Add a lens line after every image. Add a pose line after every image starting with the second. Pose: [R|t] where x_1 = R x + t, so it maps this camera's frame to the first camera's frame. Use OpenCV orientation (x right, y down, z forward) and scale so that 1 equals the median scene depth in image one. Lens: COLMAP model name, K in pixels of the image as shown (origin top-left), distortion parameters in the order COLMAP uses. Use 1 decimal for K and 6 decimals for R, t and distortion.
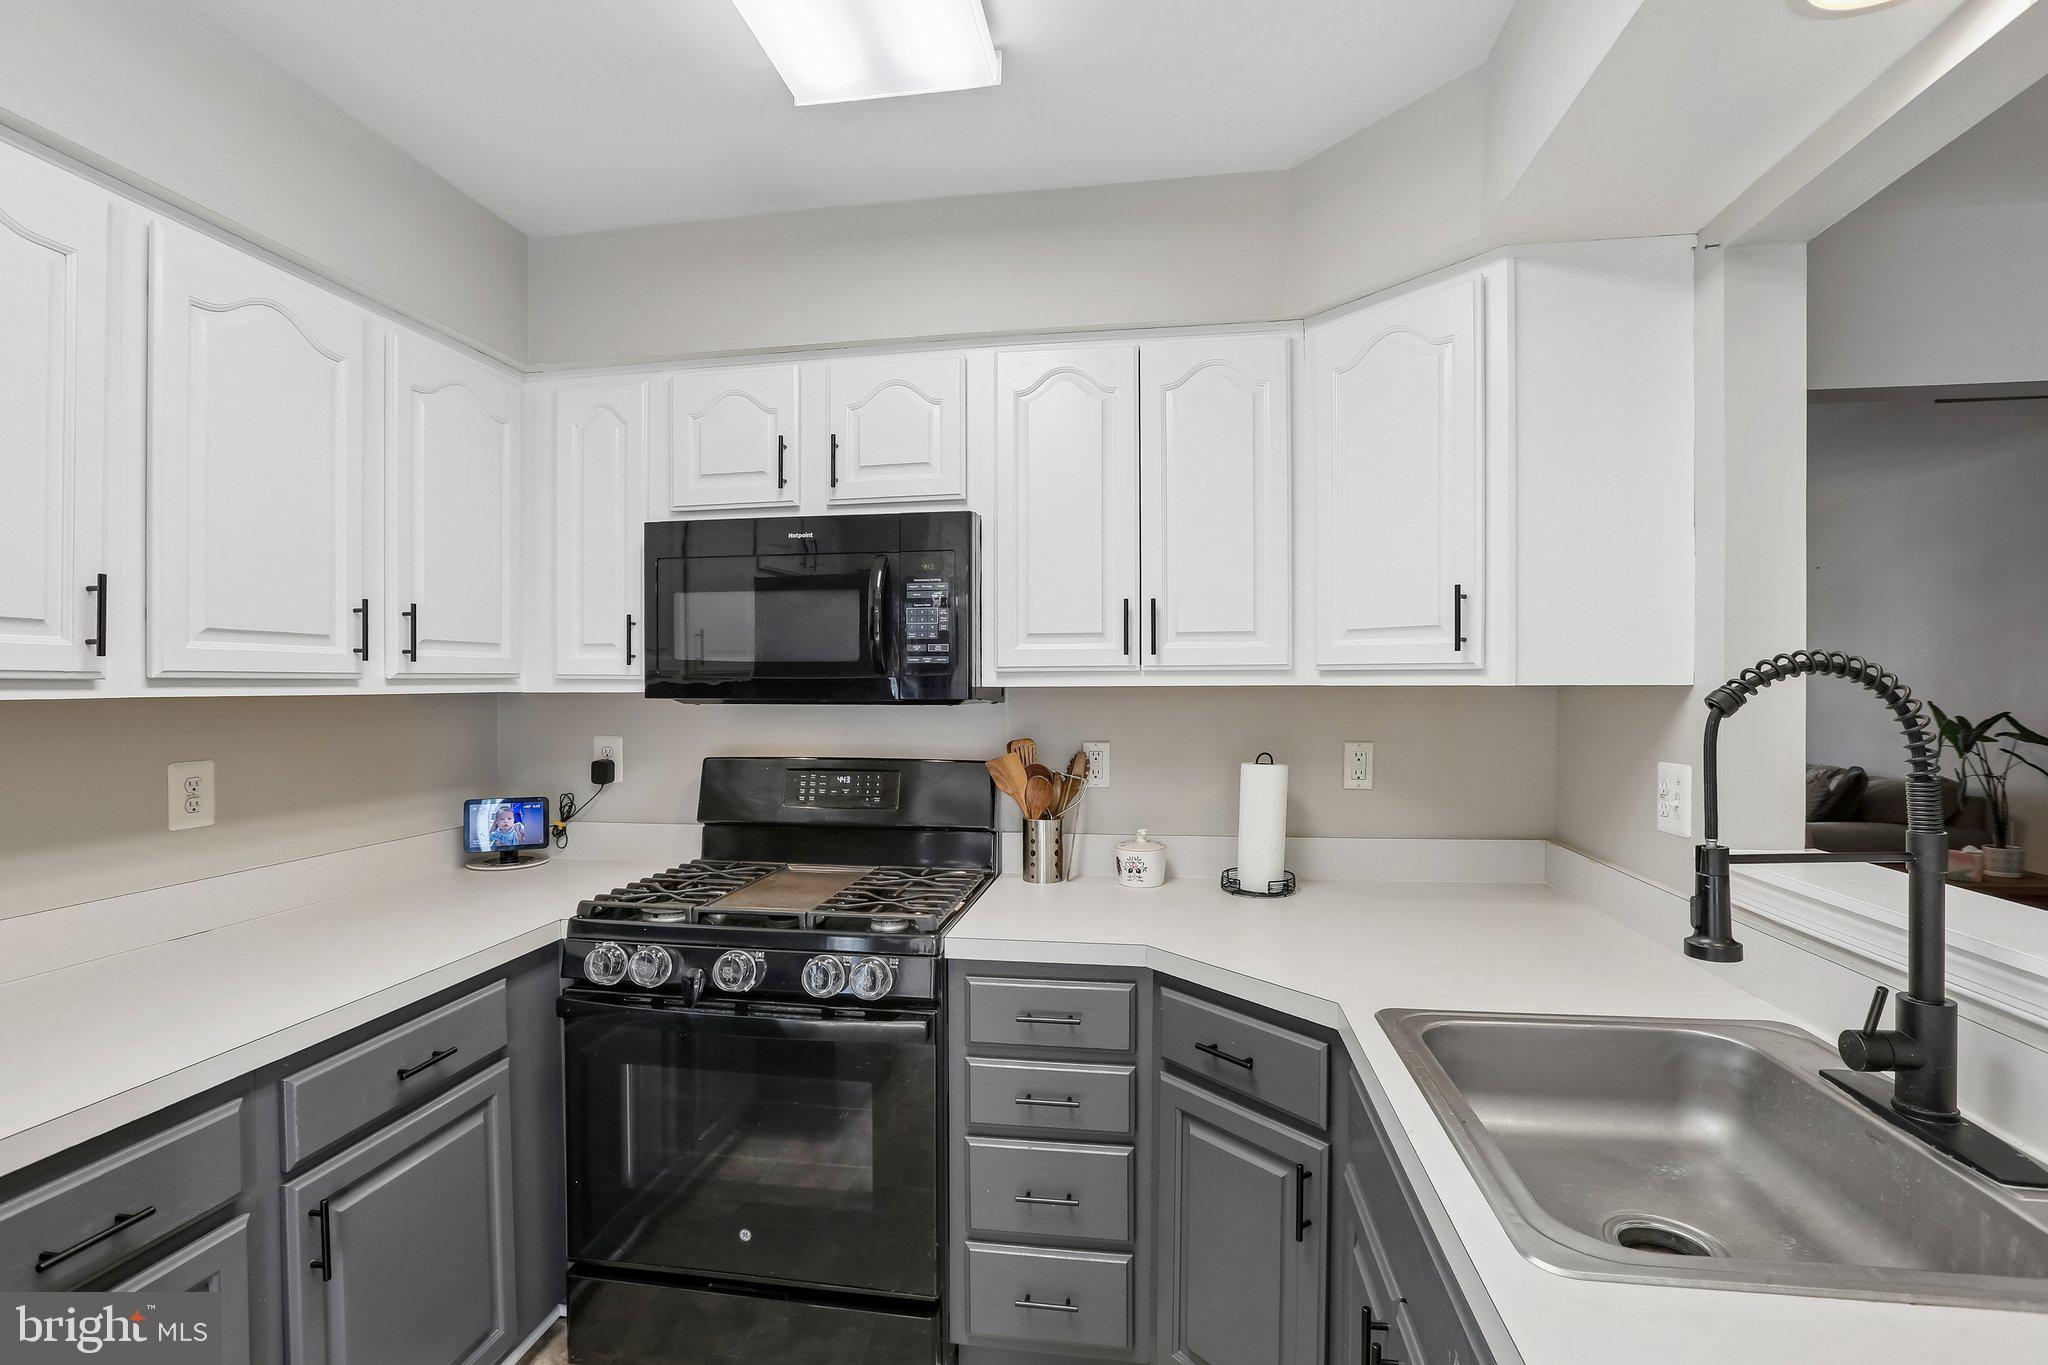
lens RADIAL K [[954.9, 0, 1025.4], [0, 954.9, 711.6], [0, 0, 1]] dist [-0.045873, 0.014354]
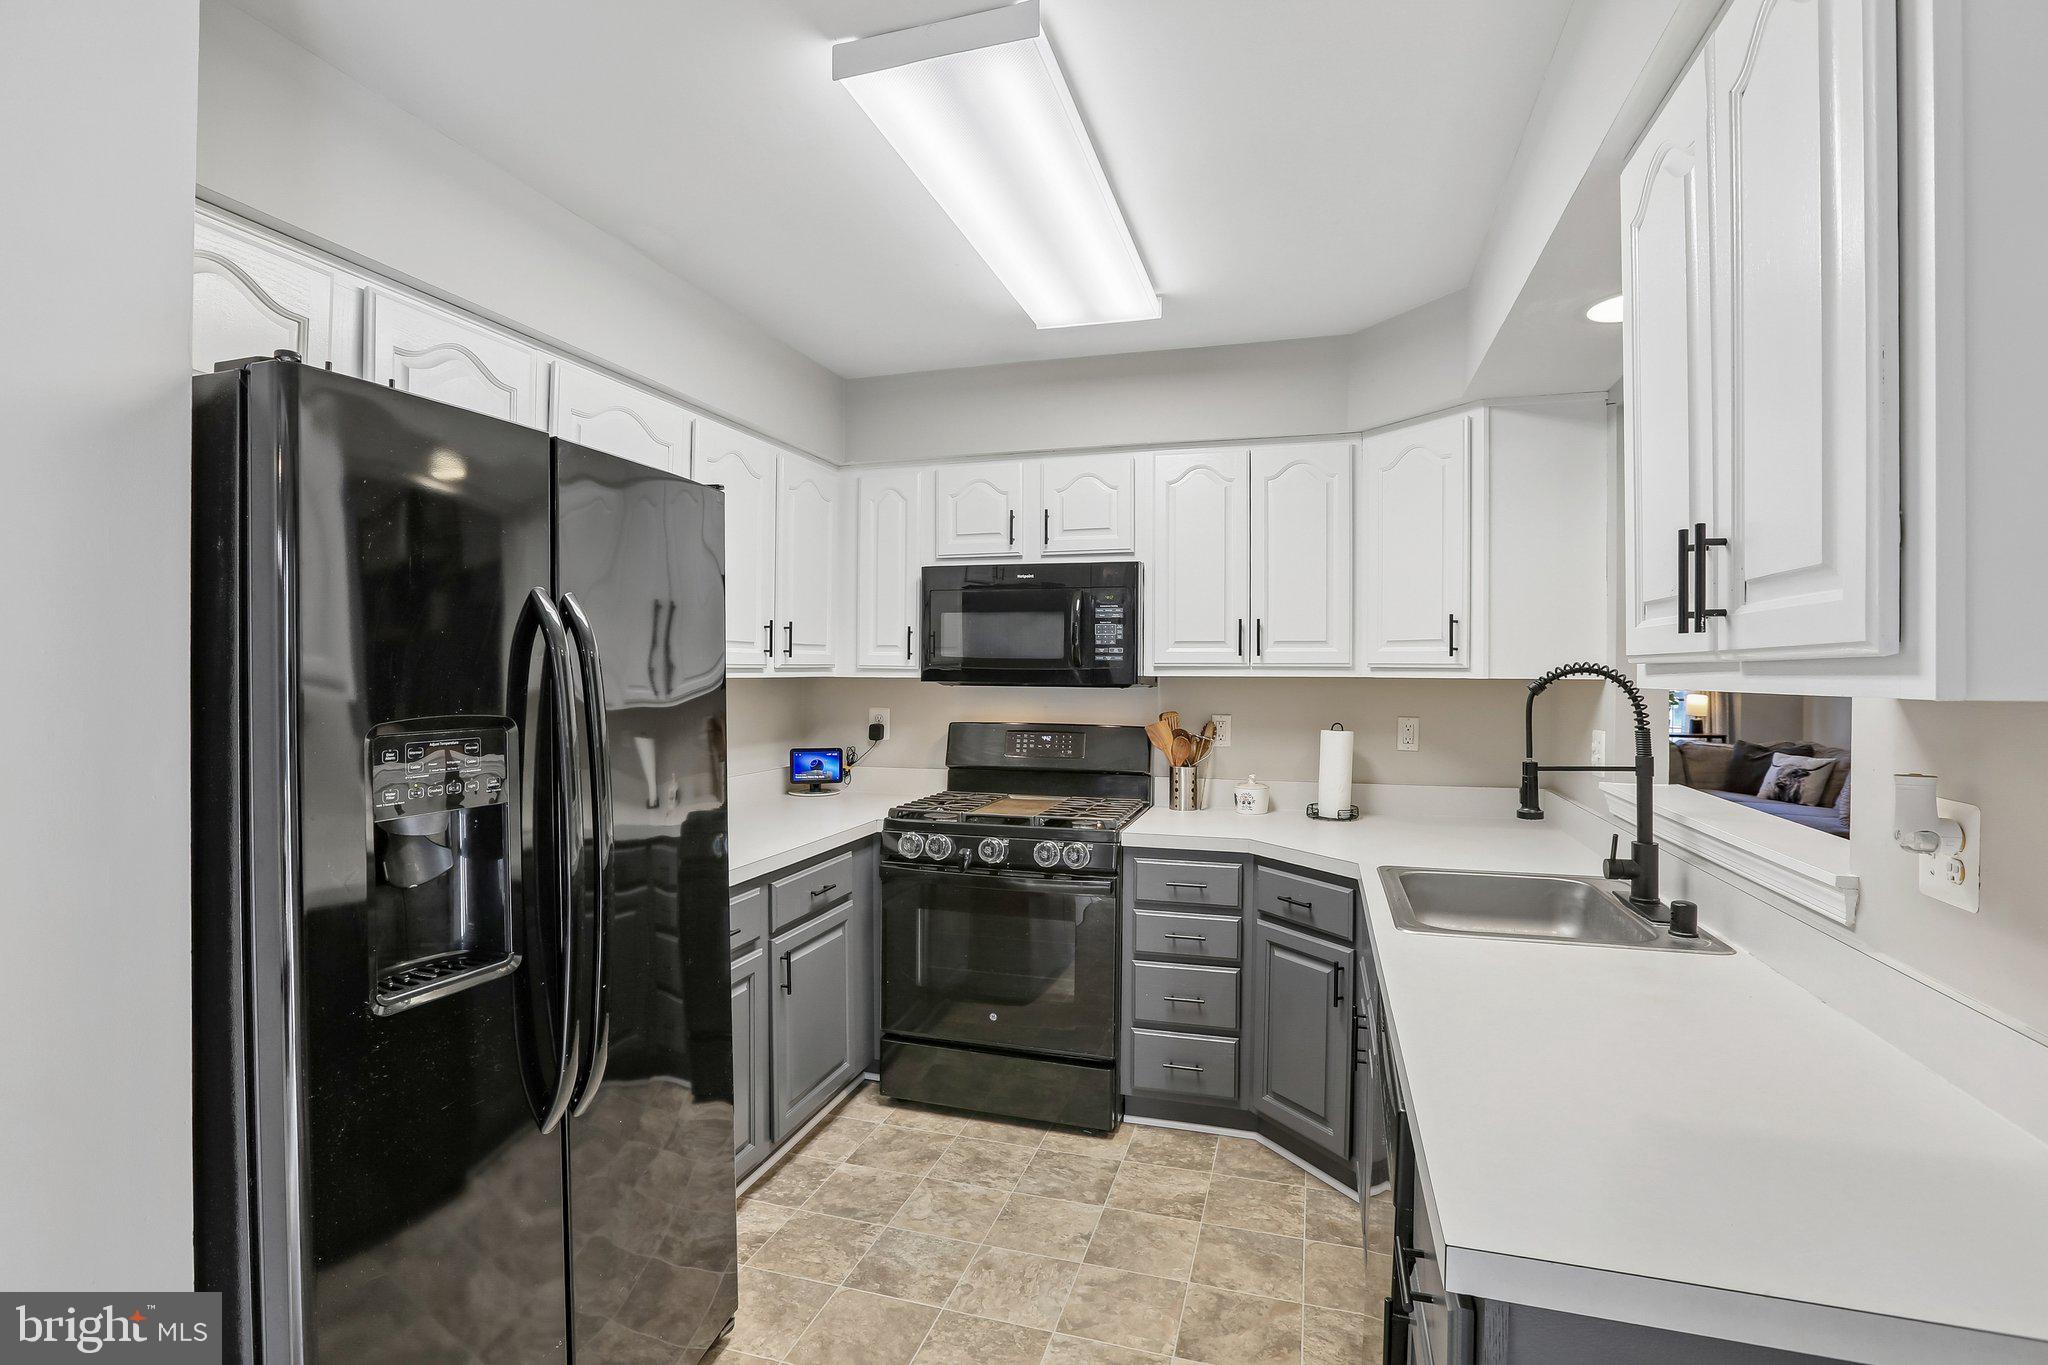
lens RADIAL K [[951.2, 0, 1025.3], [0, 951.2, 666.3], [0, 0, 1]] dist [-0.046734, 0.017279]
pose [[0.989323, 0.007370, -0.145550, -0.012340], [-0.012301, 0.999379, -0.033011, 0.010831], [0.145217, 0.034449, 0.988800, -0.540005]]
